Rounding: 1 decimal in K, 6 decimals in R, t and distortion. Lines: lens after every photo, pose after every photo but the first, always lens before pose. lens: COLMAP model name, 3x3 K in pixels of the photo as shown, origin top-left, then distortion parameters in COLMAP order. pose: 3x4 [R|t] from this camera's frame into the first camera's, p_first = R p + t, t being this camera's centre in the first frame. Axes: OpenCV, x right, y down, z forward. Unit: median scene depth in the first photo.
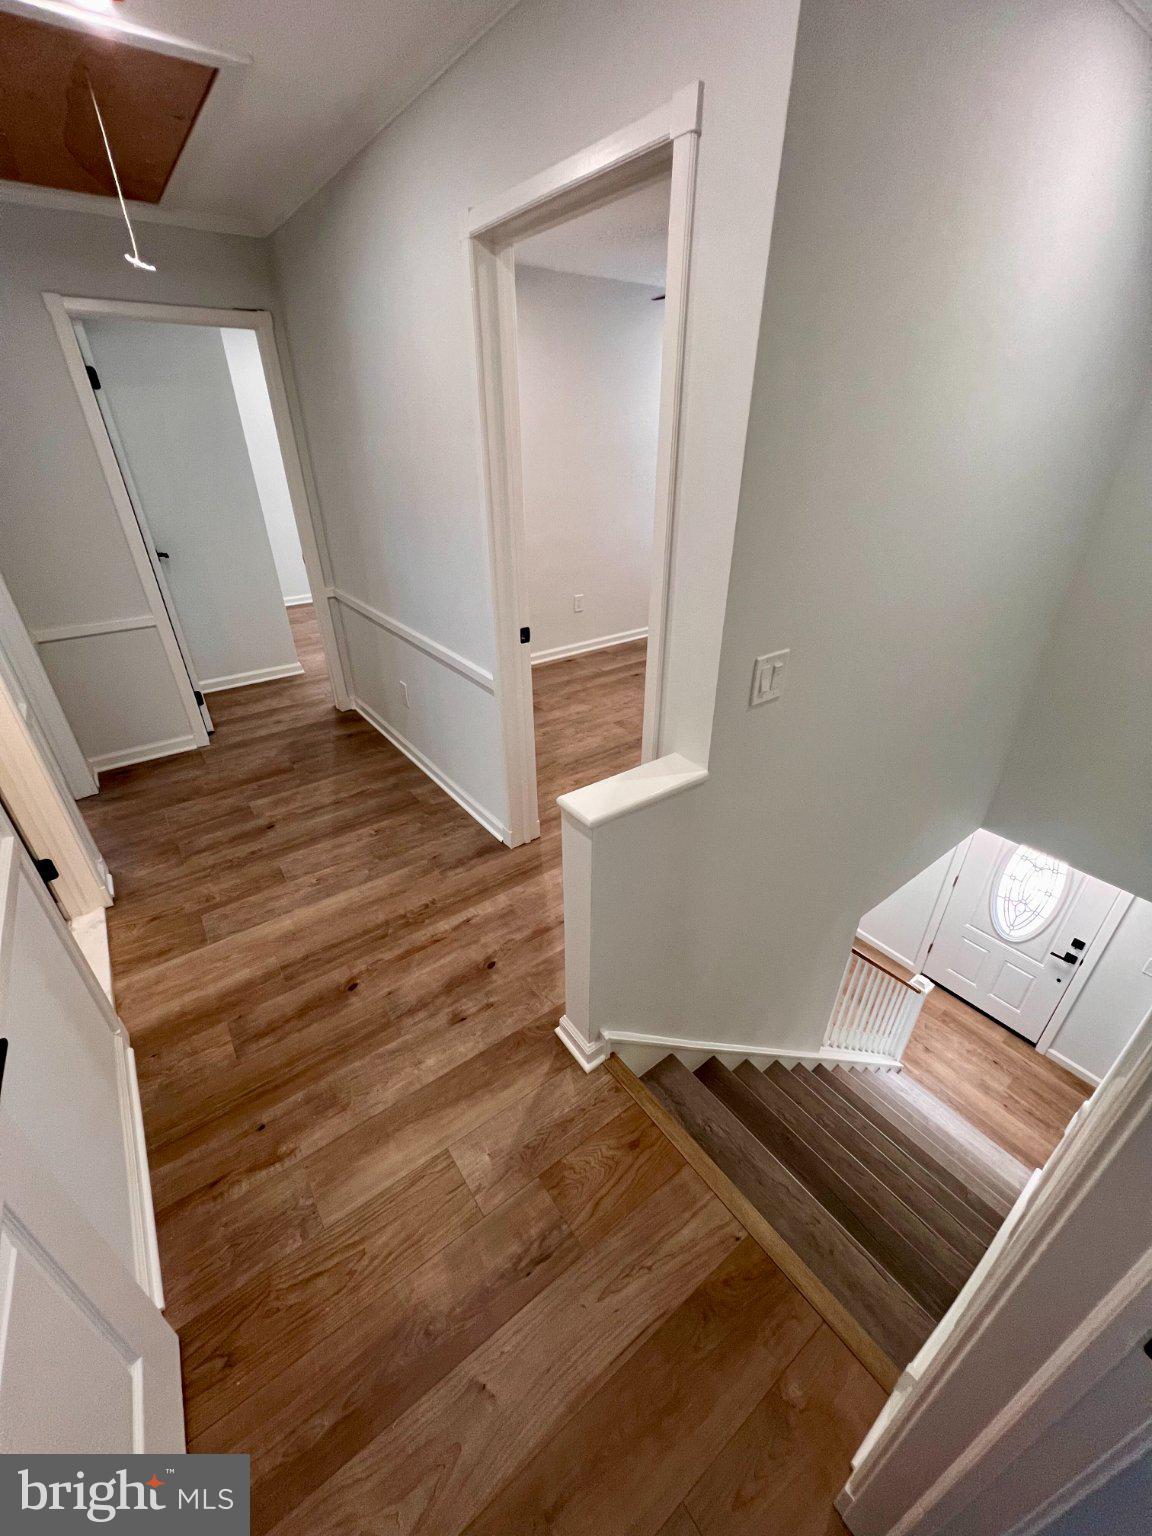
lens RADIAL K [[613.5, 0, 578.4], [0, 613.5, 769.9], [0, 0, 1]] dist [0.012285, 0.000172]
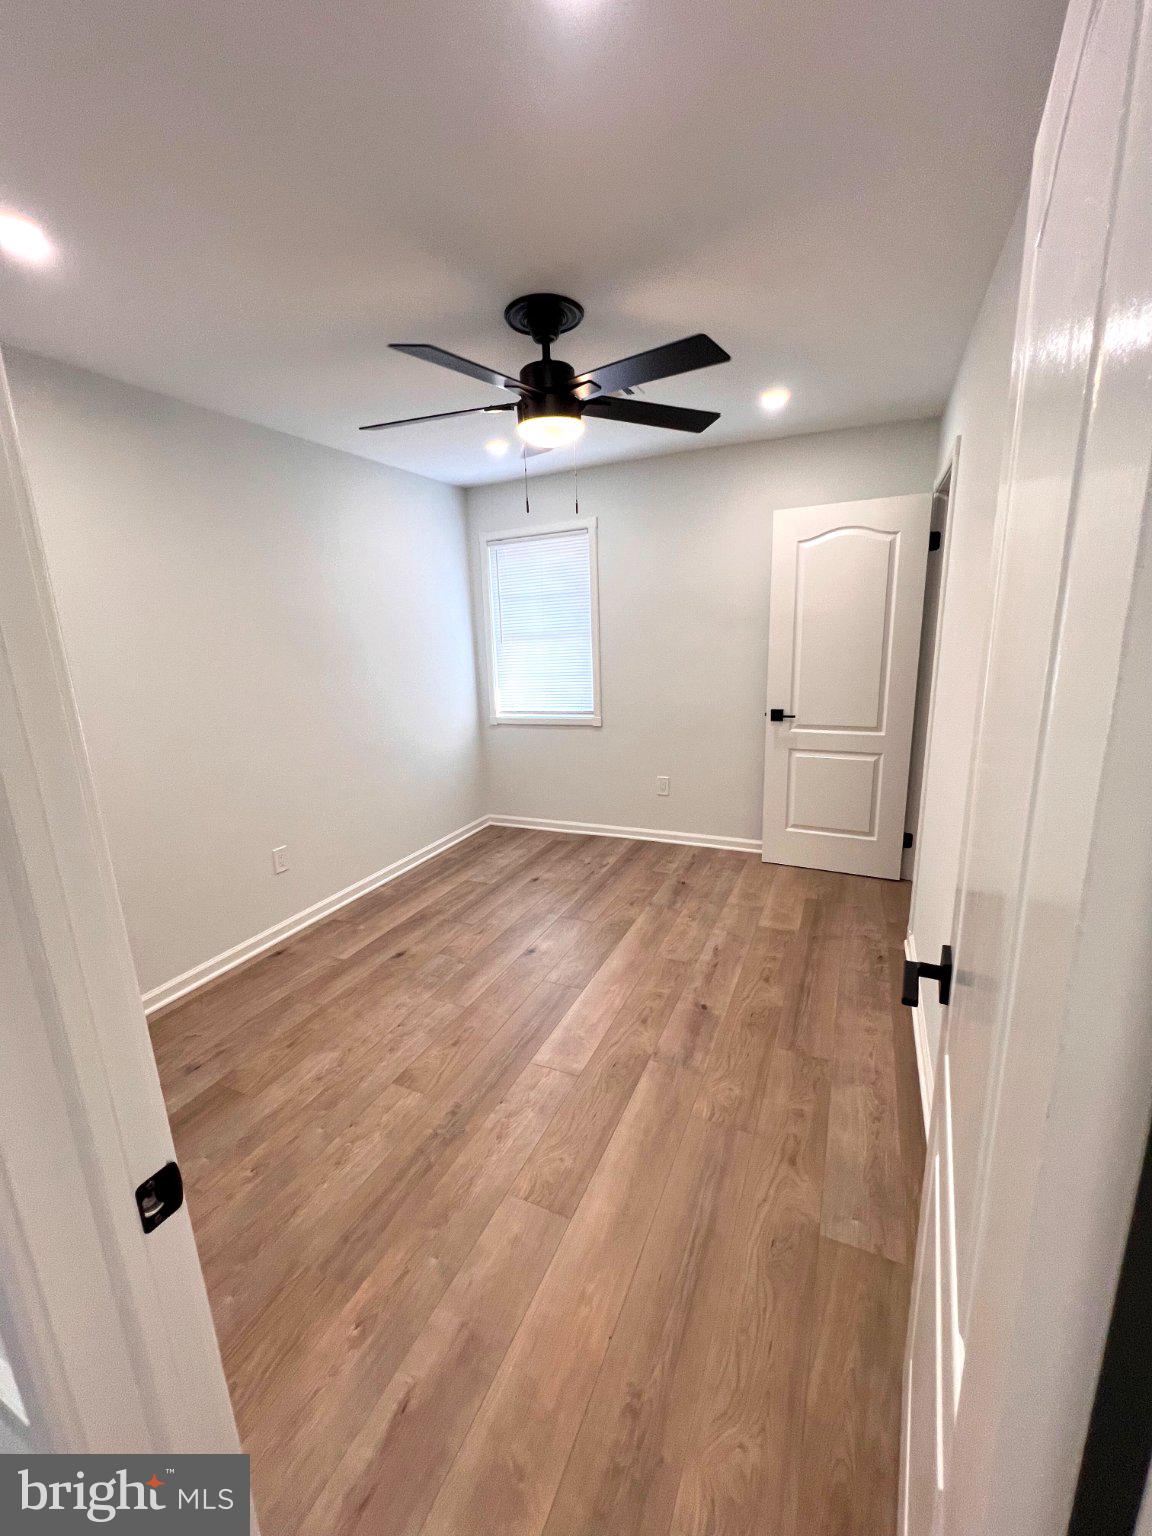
lens RADIAL K [[613.5, 0, 577.5], [0, 613.5, 765.1], [0, 0, 1]] dist [0.012285, 0.000172]
pose [[0.876359, -0.138897, 0.461198, -0.011933], [0.269461, 0.935037, -0.230425, -0.147401], [-0.399232, 0.326210, 0.856855, 0.319222]]
